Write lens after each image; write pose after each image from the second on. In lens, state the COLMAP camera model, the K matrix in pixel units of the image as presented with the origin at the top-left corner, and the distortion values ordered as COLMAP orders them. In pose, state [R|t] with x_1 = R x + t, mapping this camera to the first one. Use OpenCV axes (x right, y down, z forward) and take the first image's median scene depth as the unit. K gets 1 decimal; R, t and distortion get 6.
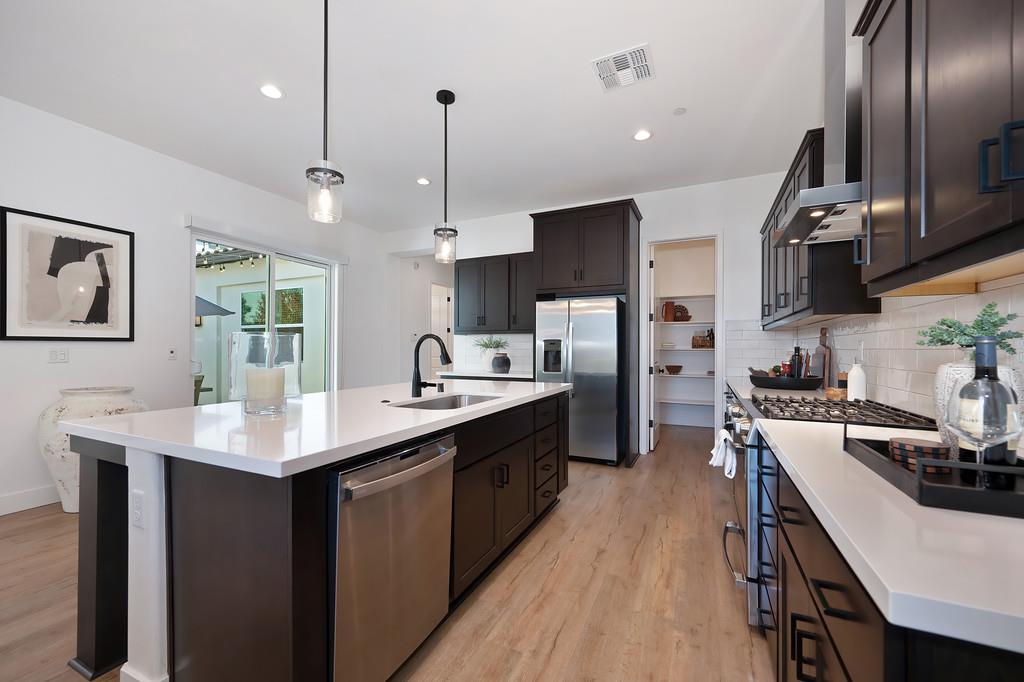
lens RADIAL K [[404.4, 0, 517.9], [0, 404.4, 345.4], [0, 0, 1]] dist [-0.004049, 0.000790]
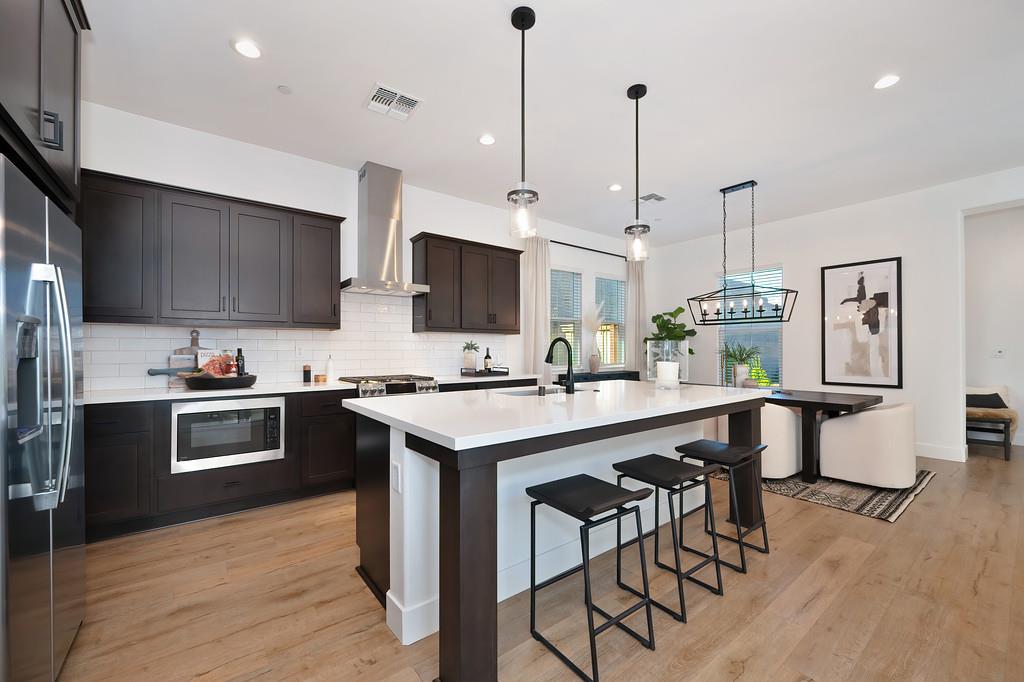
lens RADIAL K [[404.4, 0, 517.8], [0, 404.4, 347.7], [0, 0, 1]] dist [-0.004049, 0.000790]
pose [[-0.885056, 0.002678, 0.465478, -0.484475], [-0.003394, 0.999920, -0.012206, 0.012421], [-0.465473, -0.012383, -0.884975, 1.544788]]
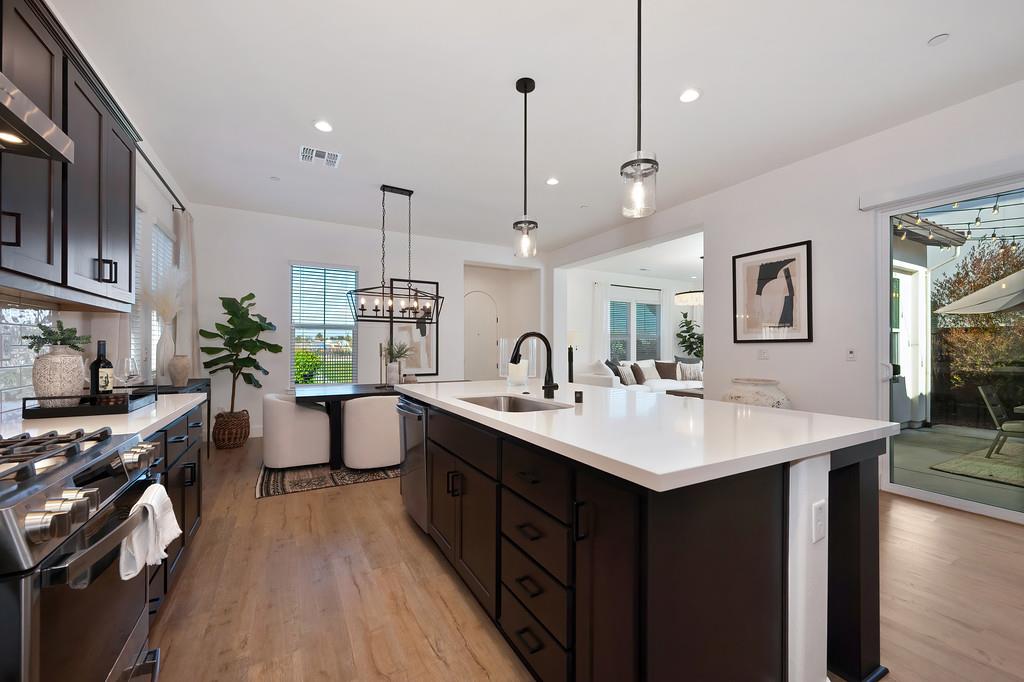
lens RADIAL K [[404.4, 0, 508.2], [0, 404.4, 345.6], [0, 0, 1]] dist [-0.004049, 0.000790]
pose [[-0.598817, -0.007927, -0.800847, 0.431601], [0.002662, 0.999926, -0.011887, 0.011583], [0.800882, -0.009250, -0.598751, 1.130755]]
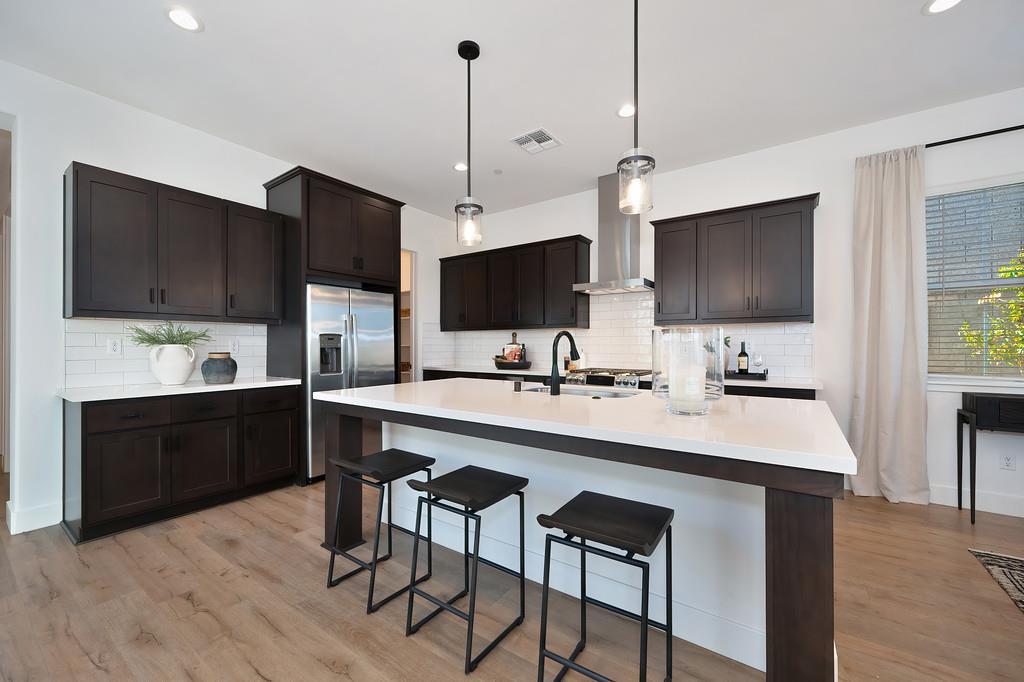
lens RADIAL K [[404.4, 0, 515.6], [0, 404.4, 343.8], [0, 0, 1]] dist [-0.004049, 0.000790]
pose [[0.181792, 0.001244, 0.983336, -0.926420], [-0.006834, 0.999977, -0.000002, 0.004199], [-0.983313, -0.006720, 0.181796, 0.694321]]
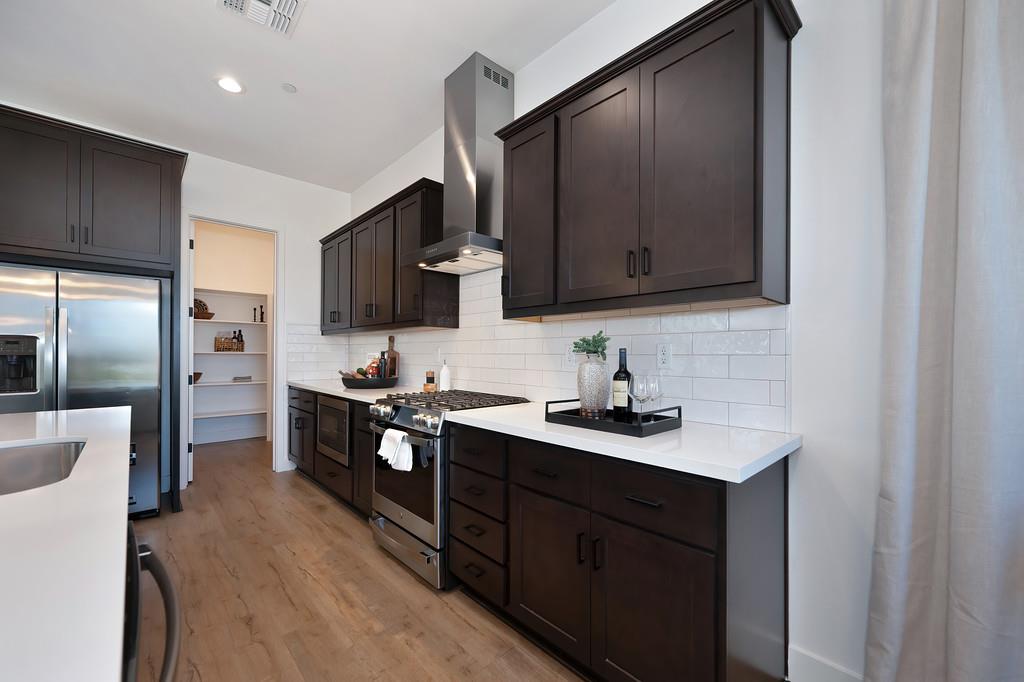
lens RADIAL K [[404.4, 0, 507.7], [0, 404.4, 351.4], [0, 0, 1]] dist [-0.004049, 0.000790]
pose [[0.385000, 0.003916, 0.922908, -0.239466], [-0.010484, 0.999945, 0.000130, 0.000124], [-0.922857, -0.009726, 0.385020, 0.204836]]
